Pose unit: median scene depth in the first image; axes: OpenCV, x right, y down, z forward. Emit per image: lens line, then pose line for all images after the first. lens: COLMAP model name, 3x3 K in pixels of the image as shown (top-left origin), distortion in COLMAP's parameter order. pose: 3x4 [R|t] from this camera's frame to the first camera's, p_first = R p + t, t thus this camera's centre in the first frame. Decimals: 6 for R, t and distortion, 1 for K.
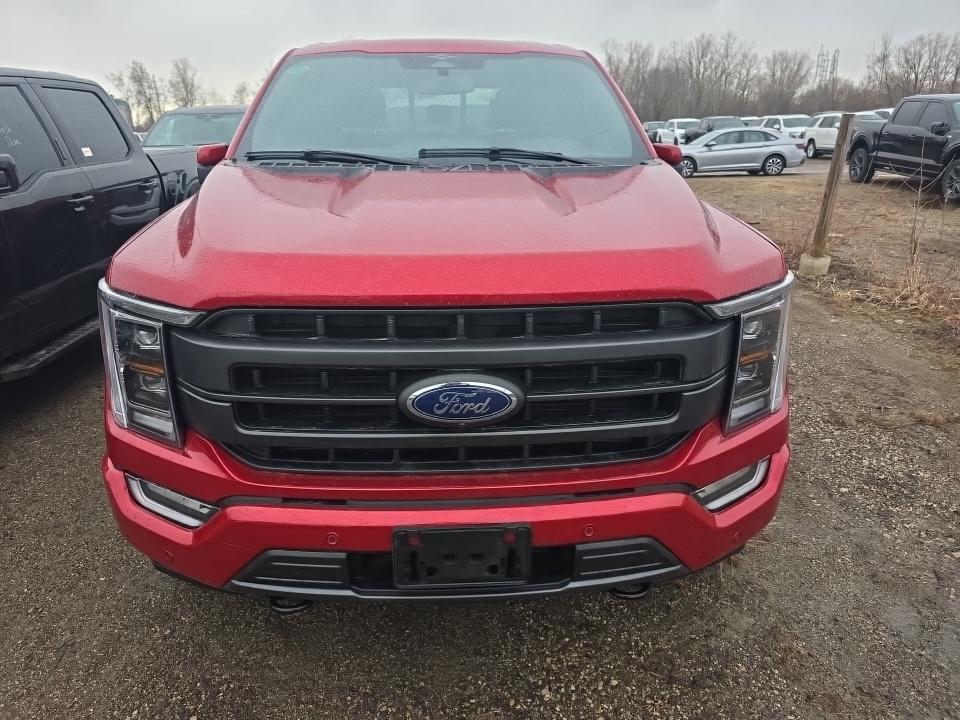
lens RADIAL K [[666.1, 0, 451.6], [0, 666.1, 364.1], [0, 0, 1]] dist [0.008296, -0.001226]
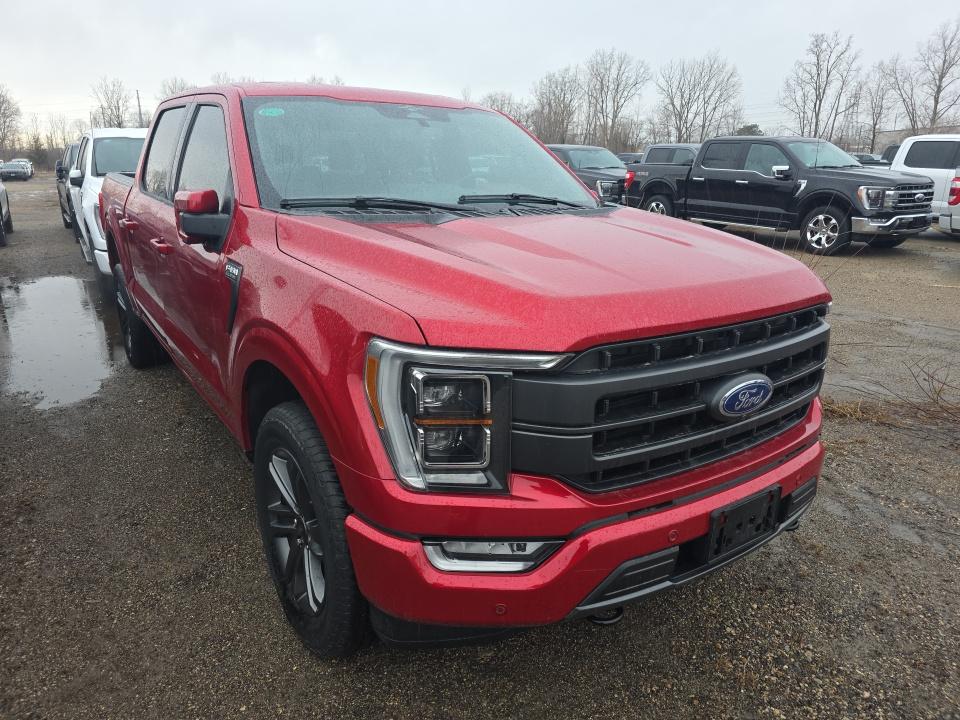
lens RADIAL K [[662.3, 0, 480.0], [0, 662.3, 360.0], [0, 0, 1]] dist [0.028775, -0.026959]
pose [[0.847449, -0.133018, 0.513941, -0.586424], [0.160372, 0.987016, -0.008983, -0.046423], [-0.506073, 0.090034, 0.857778, 0.092526]]
